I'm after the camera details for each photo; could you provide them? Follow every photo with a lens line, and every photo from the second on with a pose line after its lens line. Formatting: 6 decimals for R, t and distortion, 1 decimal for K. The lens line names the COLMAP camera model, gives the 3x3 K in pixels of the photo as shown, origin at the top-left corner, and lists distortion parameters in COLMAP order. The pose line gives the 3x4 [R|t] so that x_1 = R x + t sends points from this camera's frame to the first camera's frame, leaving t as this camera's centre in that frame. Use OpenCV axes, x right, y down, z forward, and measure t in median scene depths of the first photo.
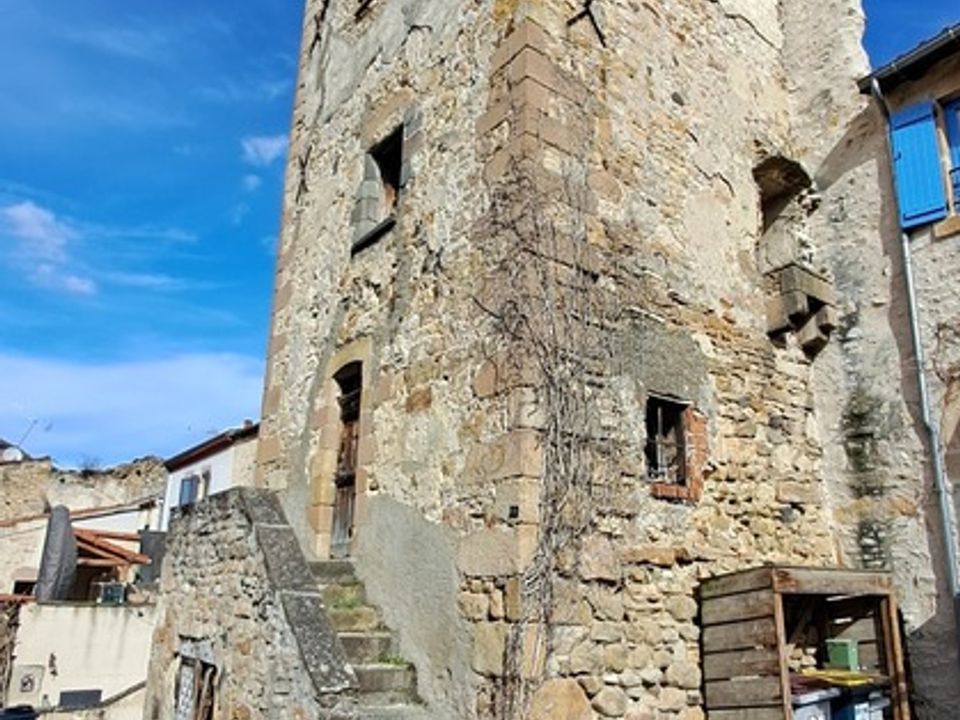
lens RADIAL K [[980.0, 0, 560.7], [0, 980.0, 360.7], [0, 0, 1]] dist [0.004671, 0.013361]
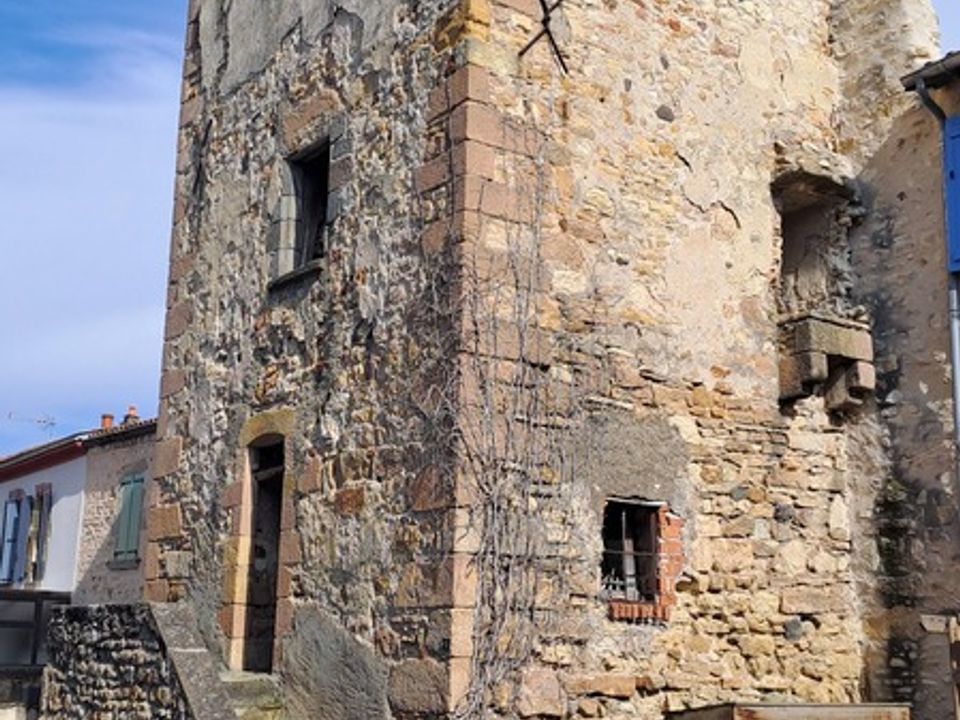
lens RADIAL K [[1507.0, 0, 480.1], [0, 1507.0, 395.6], [0, 0, 1]] dist [0.252800, -0.556263]
pose [[0.997721, -0.001442, -0.067453, 0.058246], [0.004599, 0.998900, 0.046668, -0.106473], [0.067312, -0.046872, 0.996630, -0.308216]]
